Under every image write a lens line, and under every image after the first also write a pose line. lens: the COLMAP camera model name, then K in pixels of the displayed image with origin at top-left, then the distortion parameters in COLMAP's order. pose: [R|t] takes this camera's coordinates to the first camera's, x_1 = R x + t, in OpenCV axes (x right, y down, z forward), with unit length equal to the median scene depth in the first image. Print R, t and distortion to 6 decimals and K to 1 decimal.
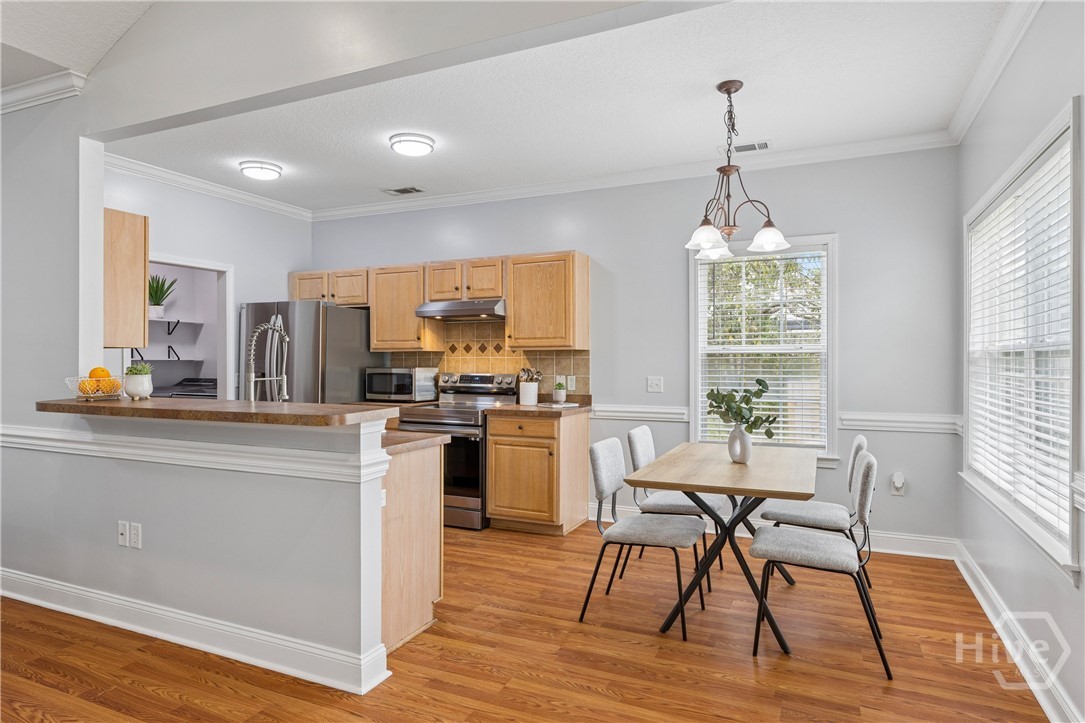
lens RADIAL K [[630.2, 0, 550.3], [0, 630.2, 358.9], [0, 0, 1]] dist [-0.003176, 0.005543]
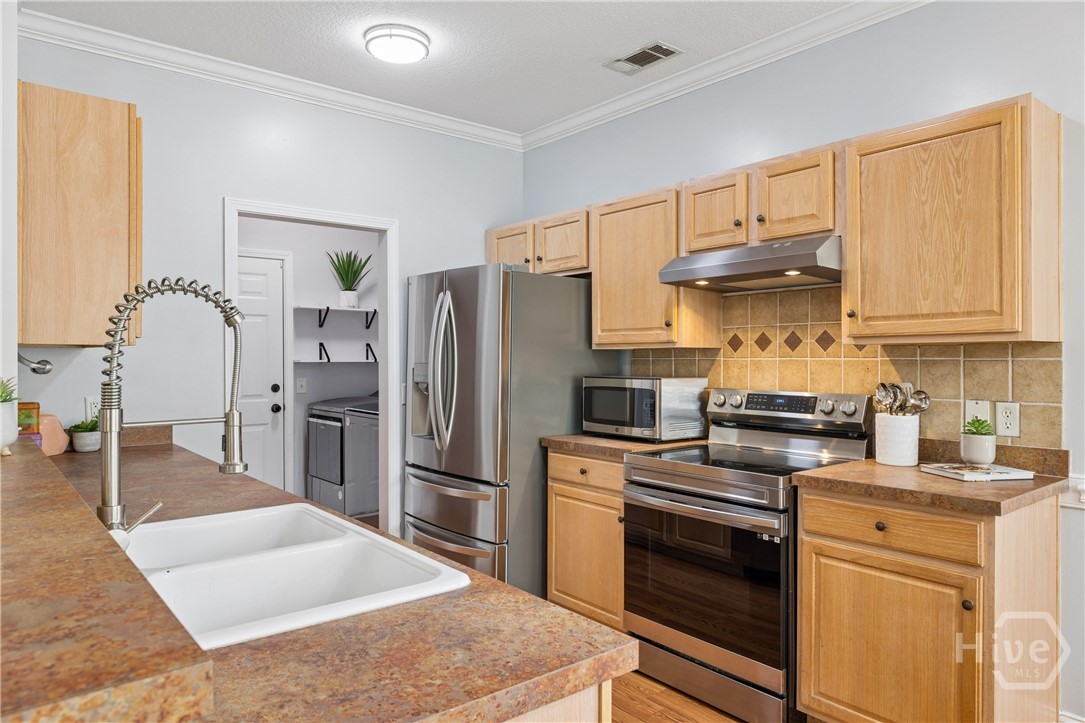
lens RADIAL K [[704.4, 0, 550.7], [0, 704.4, 360.9], [0, 0, 1]] dist [0.004617, 0.000588]
pose [[0.895484, 0.000505, -0.445093, -0.034401], [0.002133, 0.999983, 0.005425, -0.005249], [0.445088, -0.005808, 0.895468, 0.472598]]
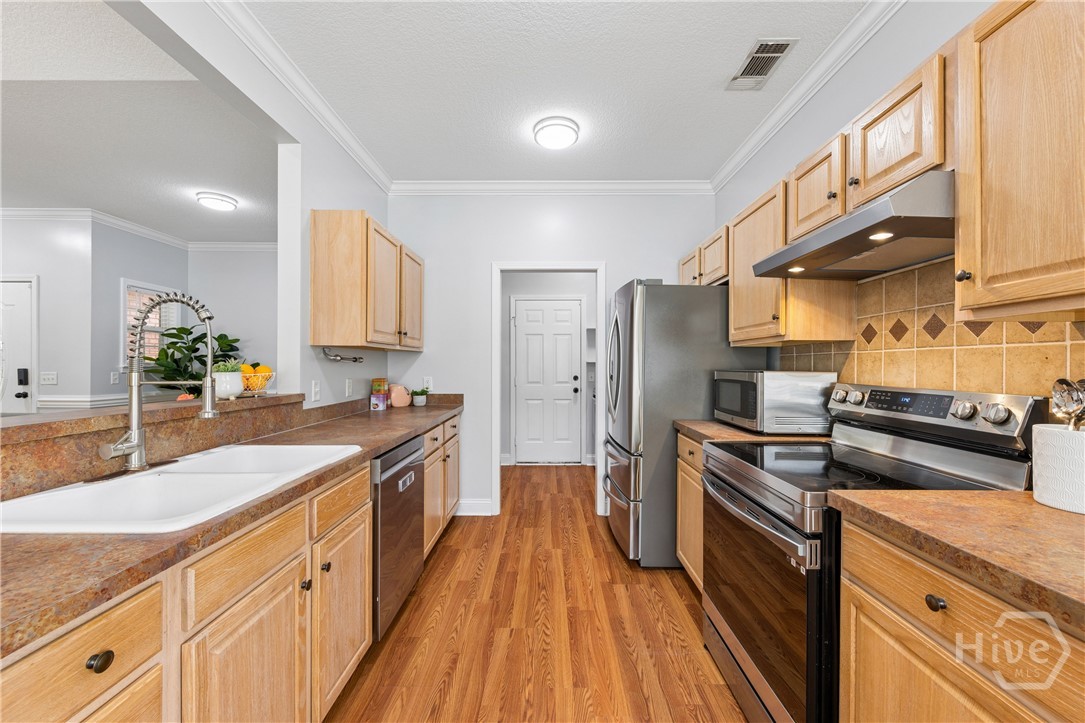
lens RADIAL K [[416.0, 0, 545.3], [0, 416.0, 365.3], [0, 0, 1]] dist [0.002829, -0.001258]
pose [[0.399771, 0.000562, -0.916615, 0.045813], [-0.000049, 1.000000, 0.000591, 0.009493], [0.916615, -0.000191, 0.399771, 0.771414]]
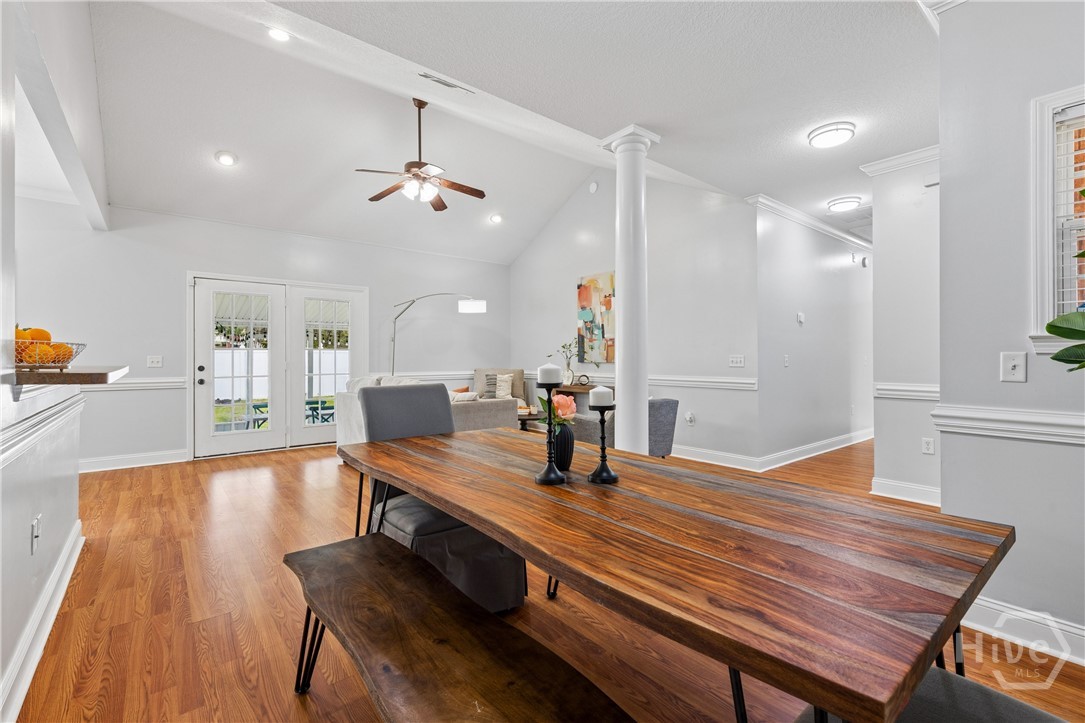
lens RADIAL K [[486.0, 0, 552.3], [0, 486.0, 355.2], [0, 0, 1]] dist [0.016327, 0.000887]
pose [[-0.896861, 0.003123, 0.442301, -1.016948], [0.001194, 0.999989, -0.004639, 0.029587], [-0.442311, -0.003632, -0.896855, 0.834418]]
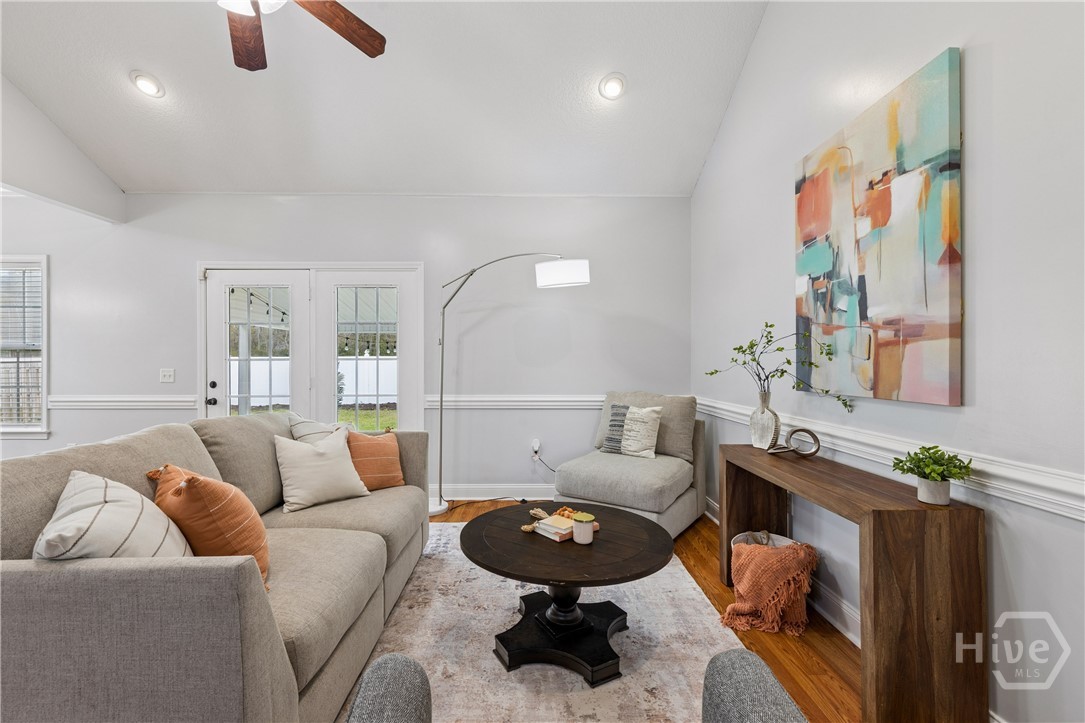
lens RADIAL K [[462.0, 0, 539.8], [0, 462.0, 365.2], [0, 0, 1]] dist [-0.002017, 0.000266]
pose [[-0.418538, -0.006875, 0.908173, -0.792302], [-0.000073, 0.999972, 0.007536, 0.012139], [-0.908199, 0.003088, -0.418527, -0.025482]]
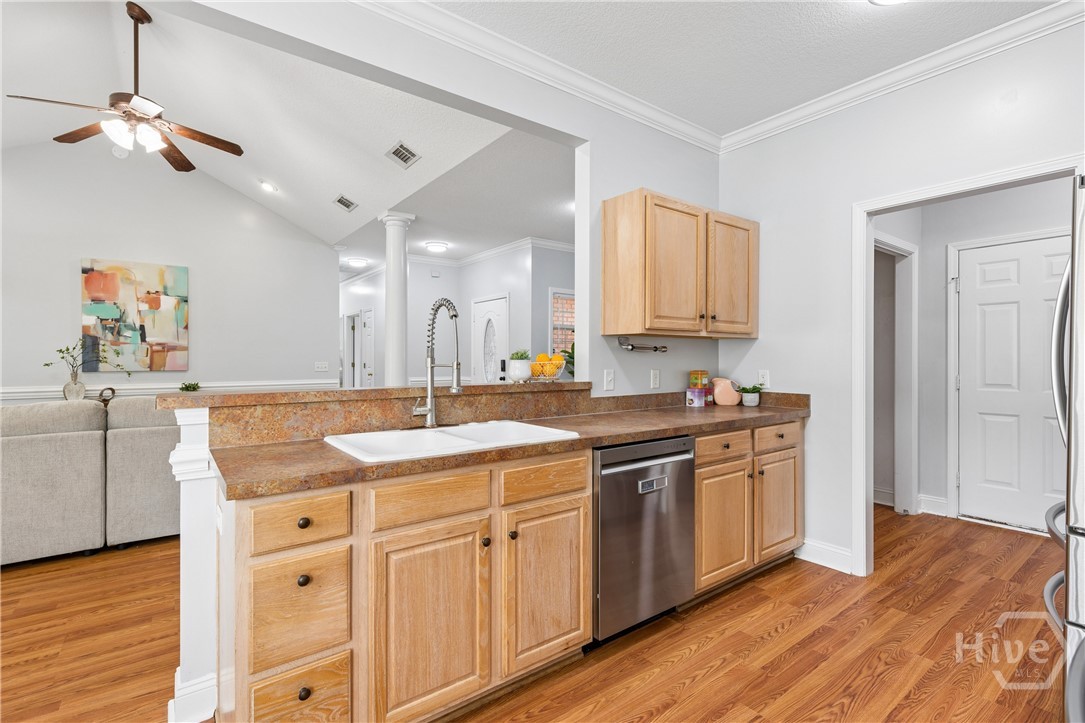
lens RADIAL K [[504.5, 0, 551.6], [0, 504.5, 359.4], [0, 0, 1]] dist [0.001359, 0.001719]
pose [[-0.478646, 0.000148, -0.878008, 0.044201], [-0.000572, 1.000000, 0.000481, 0.015265], [0.878008, 0.000732, -0.478646, 0.951835]]
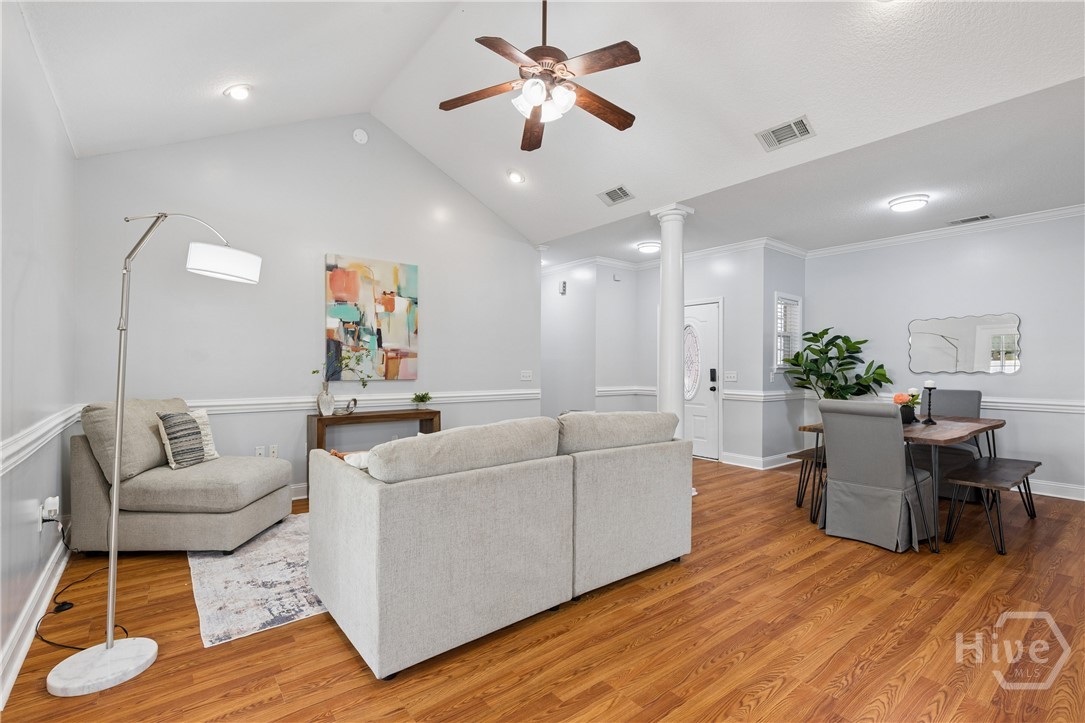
lens RADIAL K [[486.0, 0, 549.5], [0, 486.0, 367.4], [0, 0, 1]] dist [0.016327, 0.000887]
pose [[-0.457226, -0.002397, -0.889347, 0.216930], [-0.005530, 0.999985, 0.000148, 0.015202], [0.889333, 0.004986, -0.457233, 0.335607]]
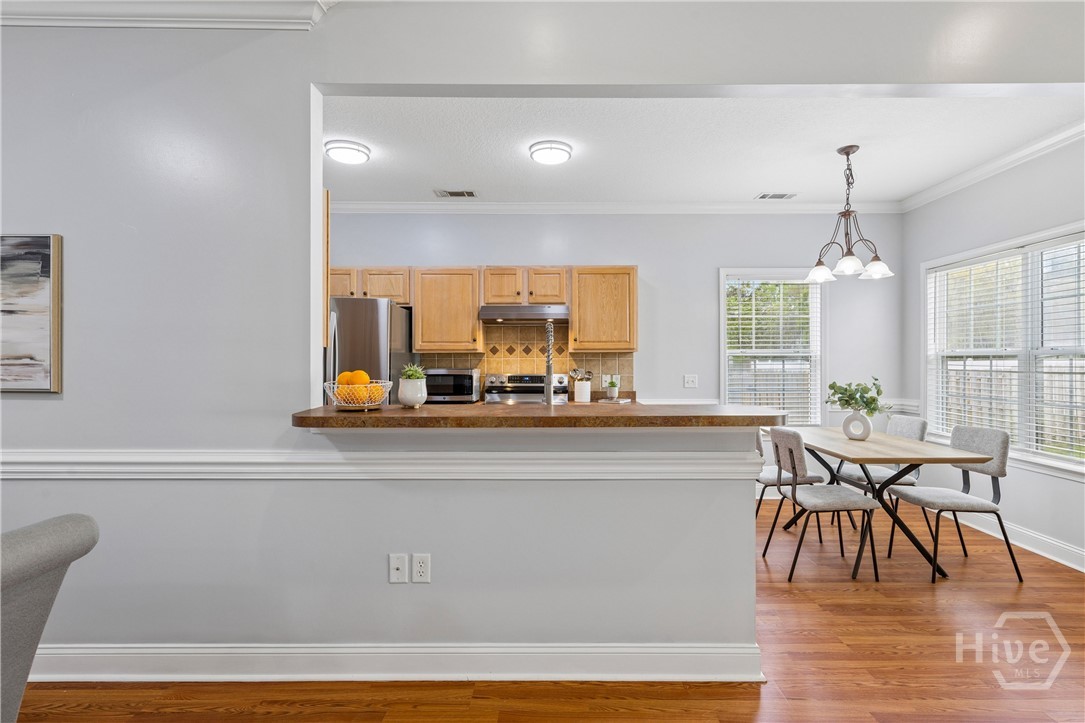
lens RADIAL K [[540.9, 0, 558.6], [0, 540.9, 357.8], [0, 0, 1]] dist [-0.003365, 0.000211]
pose [[0.910985, 0.002034, 0.412435, -0.509396], [-0.000267, 0.999991, -0.004342, 0.000064], [-0.412440, 0.003846, 0.910977, 0.166873]]
